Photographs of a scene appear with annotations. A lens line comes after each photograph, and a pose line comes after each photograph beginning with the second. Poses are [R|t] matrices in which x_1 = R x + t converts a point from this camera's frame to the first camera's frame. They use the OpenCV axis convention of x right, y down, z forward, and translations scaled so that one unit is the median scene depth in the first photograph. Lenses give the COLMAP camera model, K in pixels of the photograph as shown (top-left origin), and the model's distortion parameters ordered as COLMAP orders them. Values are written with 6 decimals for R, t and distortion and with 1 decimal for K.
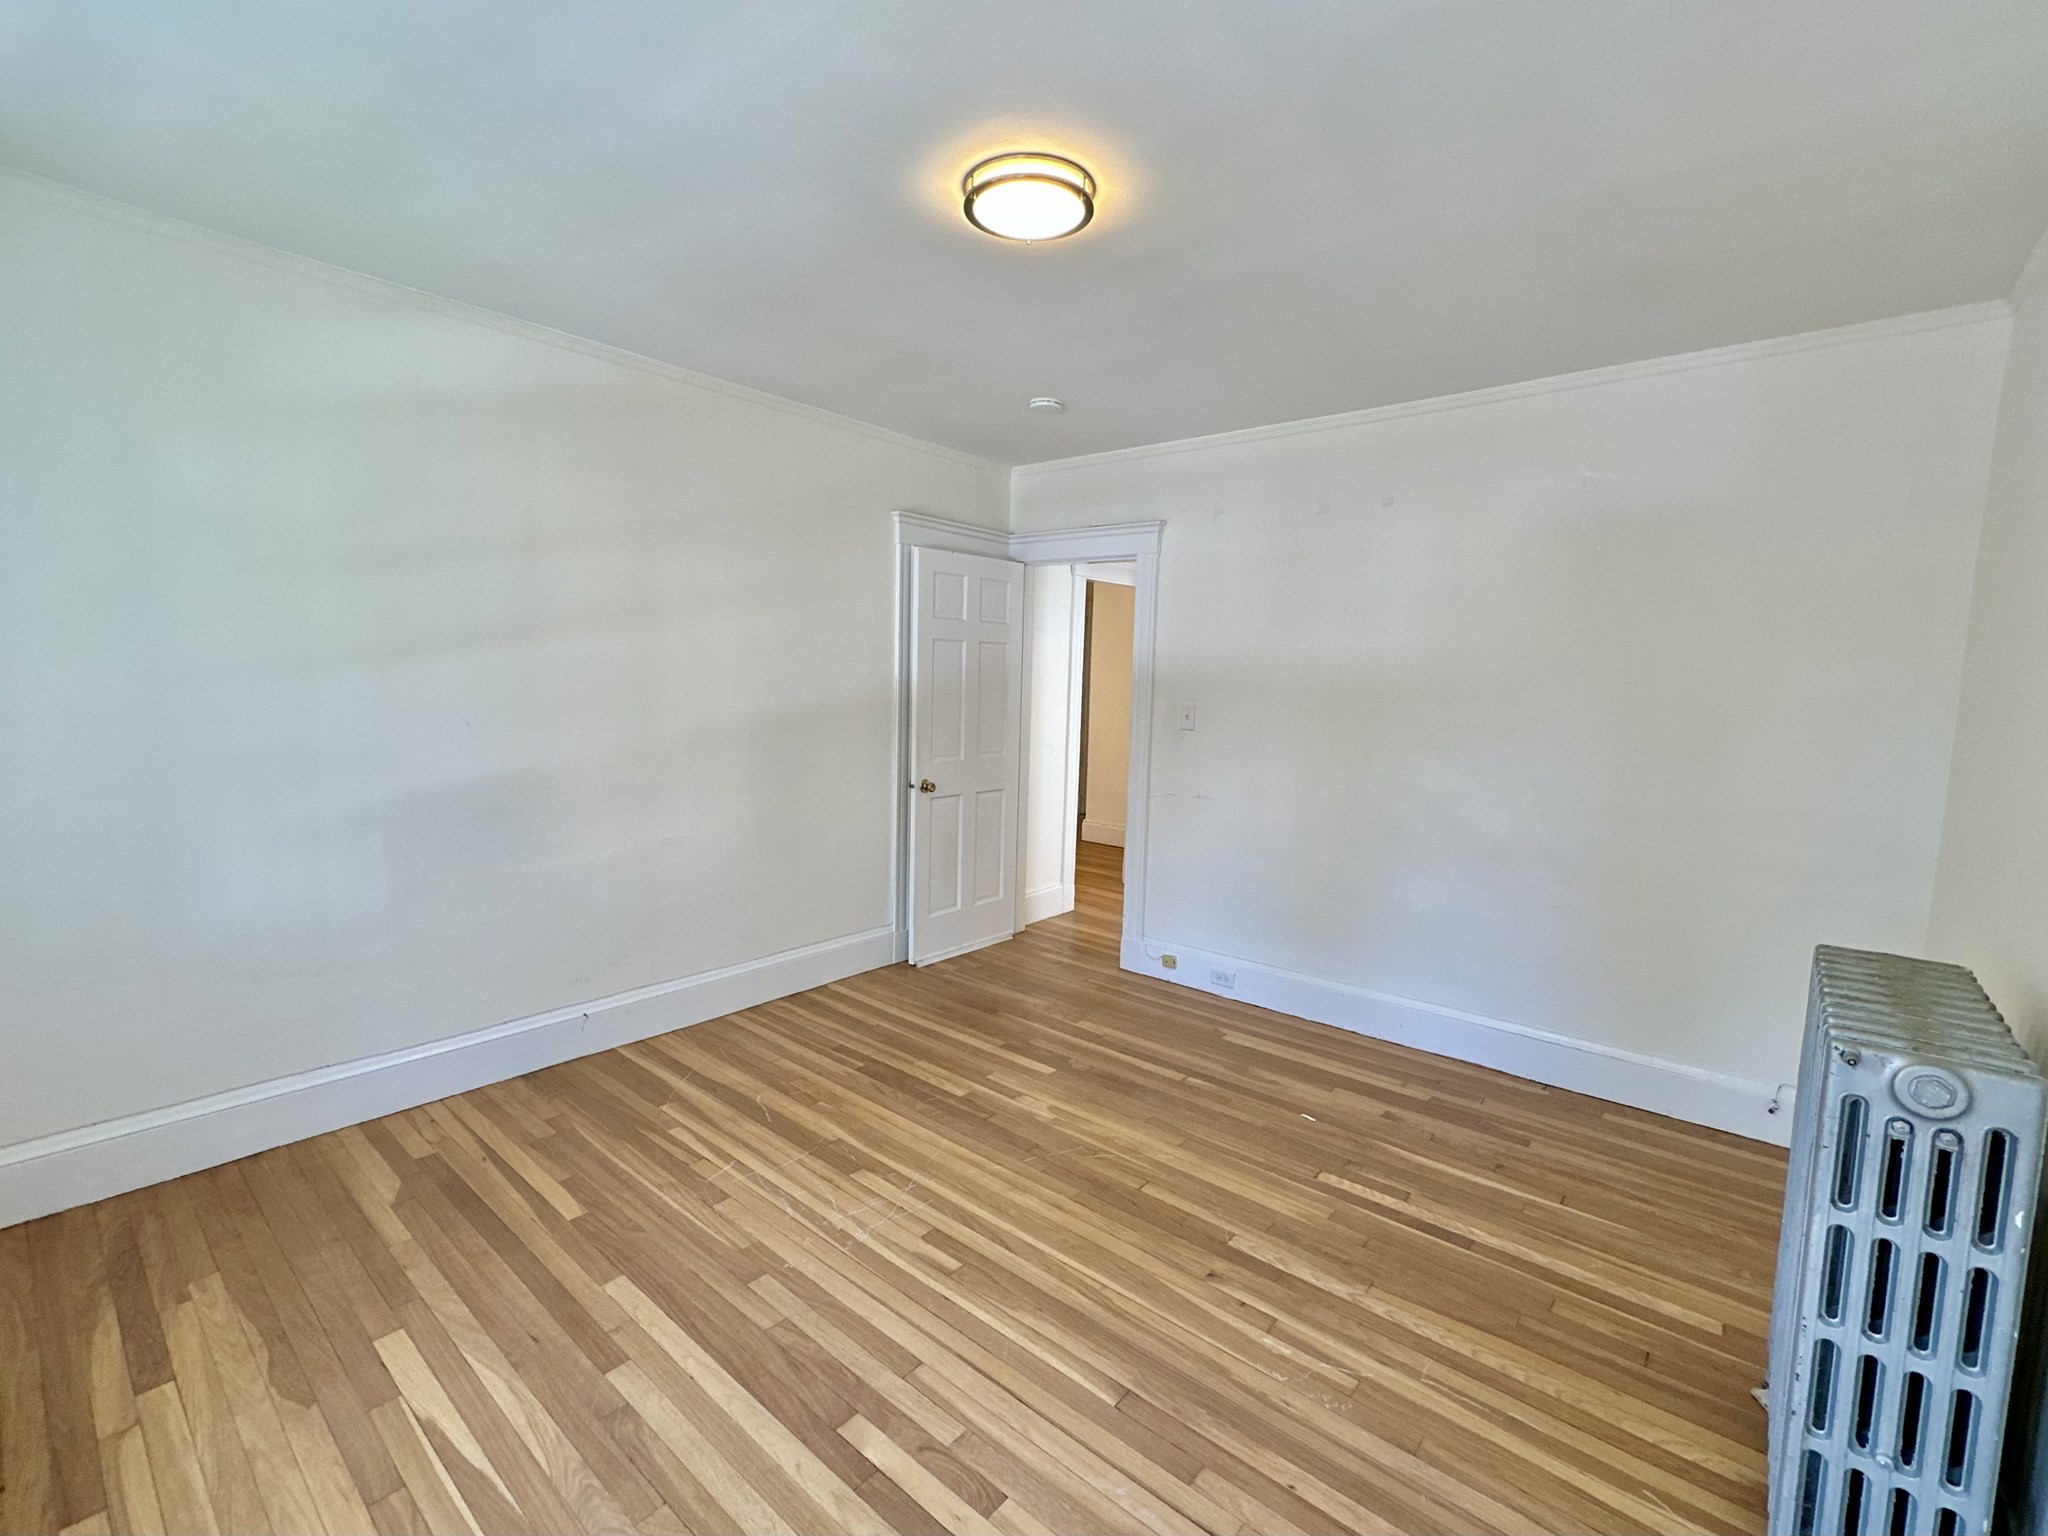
lens RADIAL K [[892.8, 0, 1024.0], [0, 892.8, 768.0], [0, 0, 1]] dist [0.009621, -0.000008]
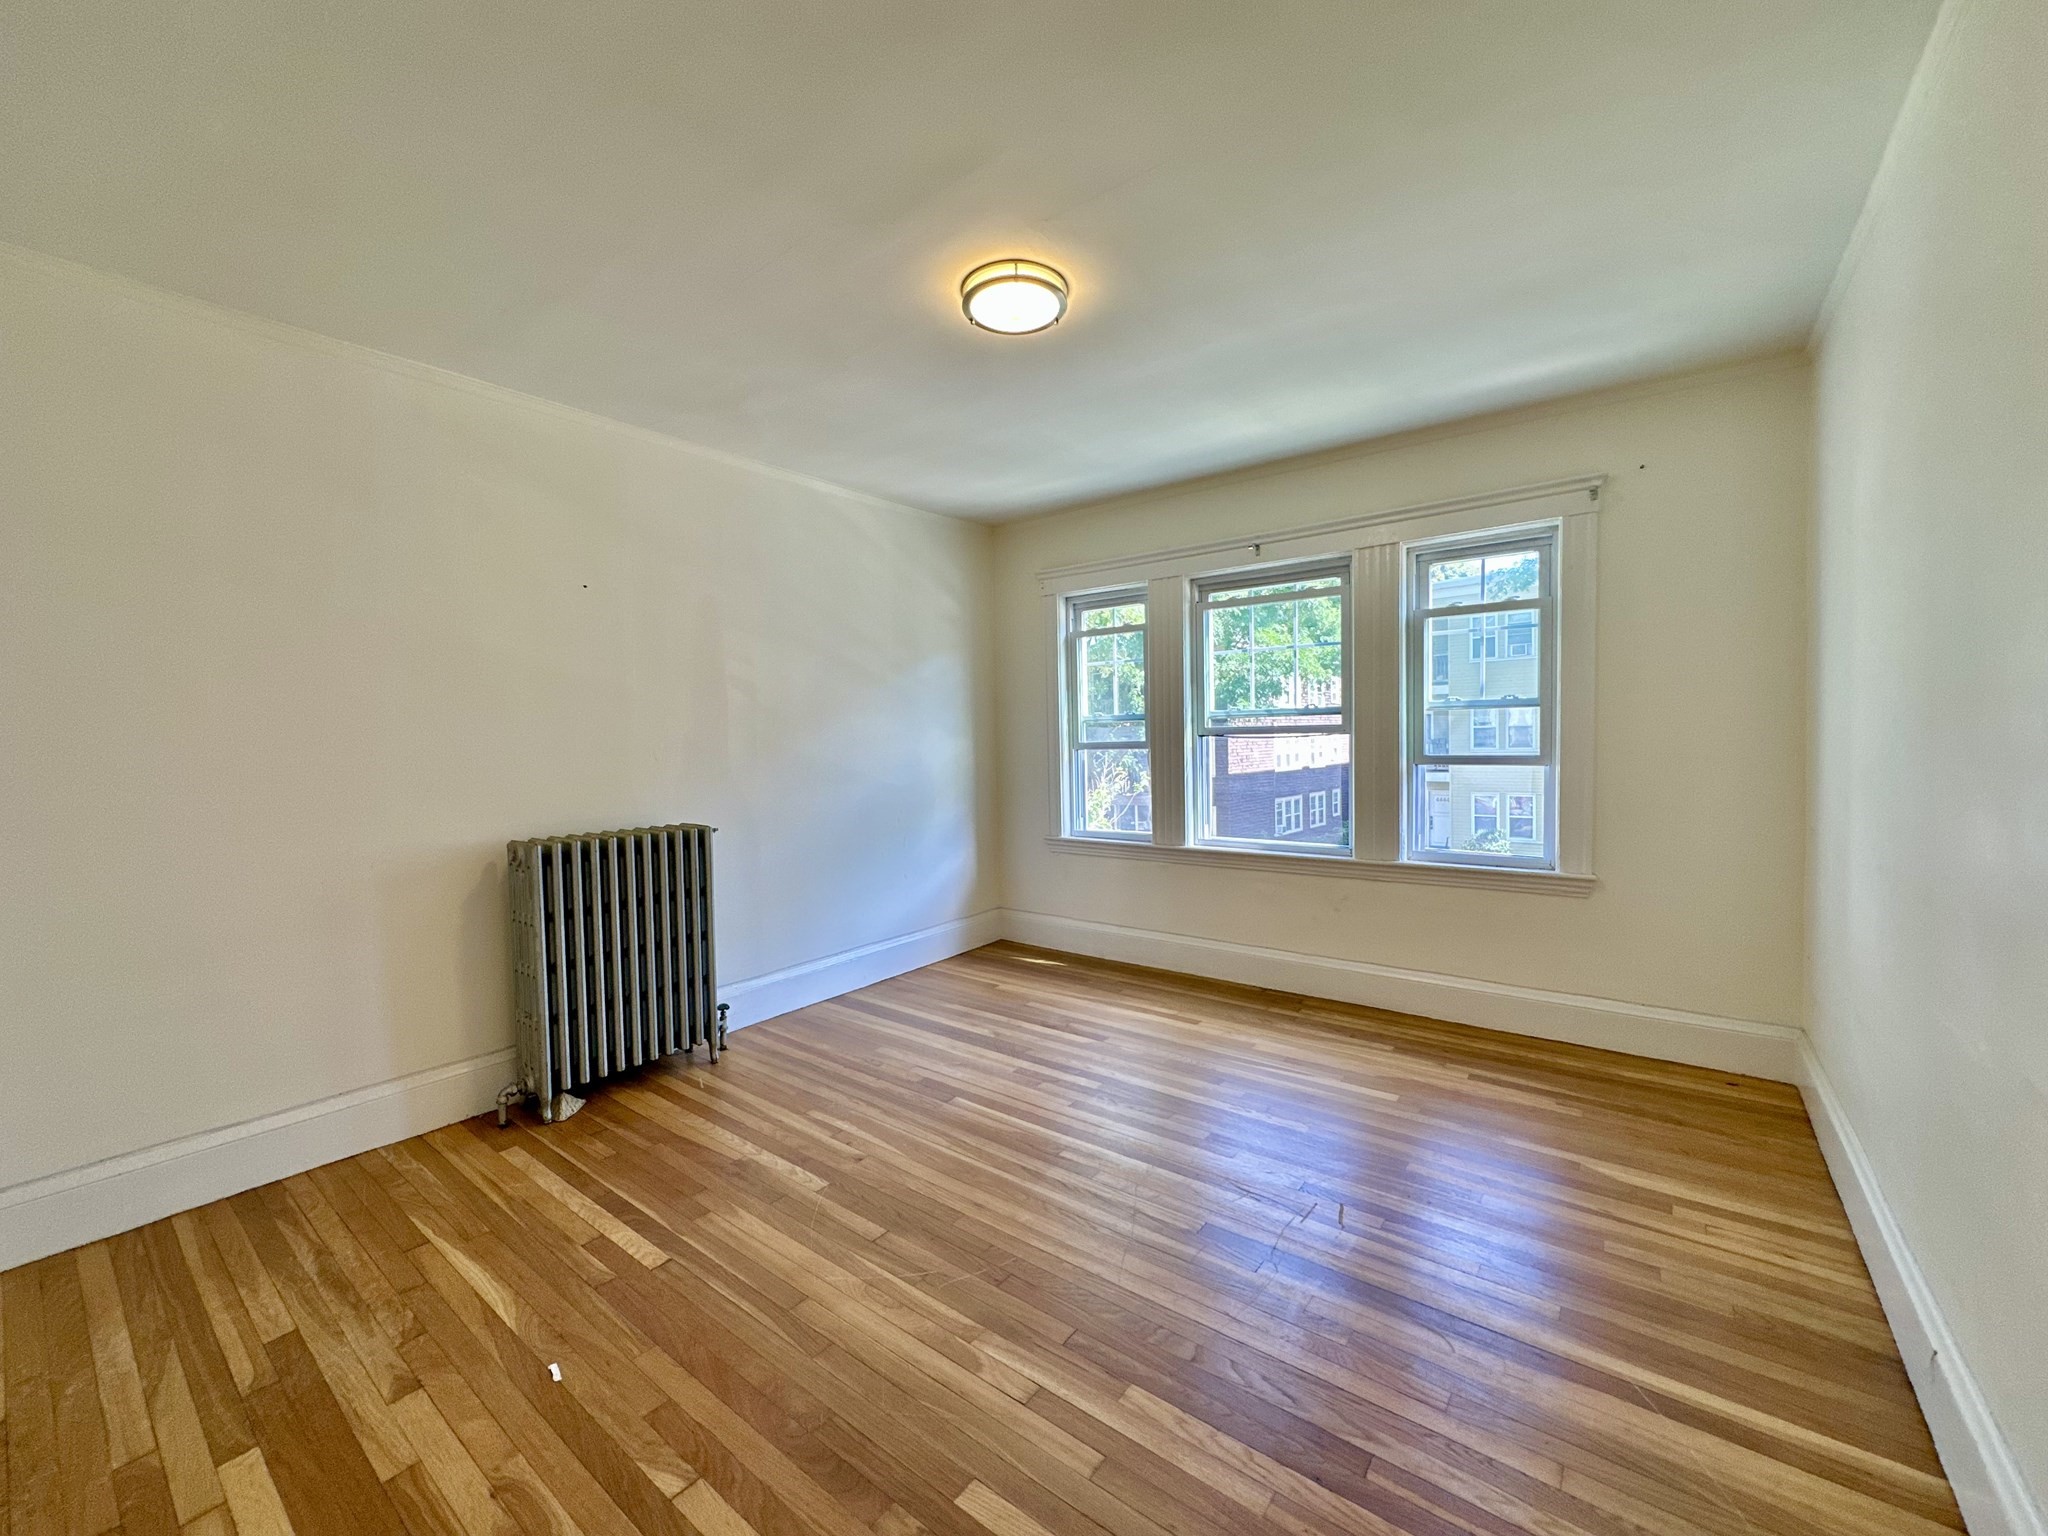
lens RADIAL K [[817.3, 0, 1024.0], [0, 817.3, 768.0], [0, 0, 1]] dist [0.007773, -0.000089]
pose [[-0.999005, -0.007325, -0.043985, 0.032989], [-0.013397, 0.990147, 0.139387, -0.135545], [0.042531, 0.139837, -0.989261, 2.002849]]
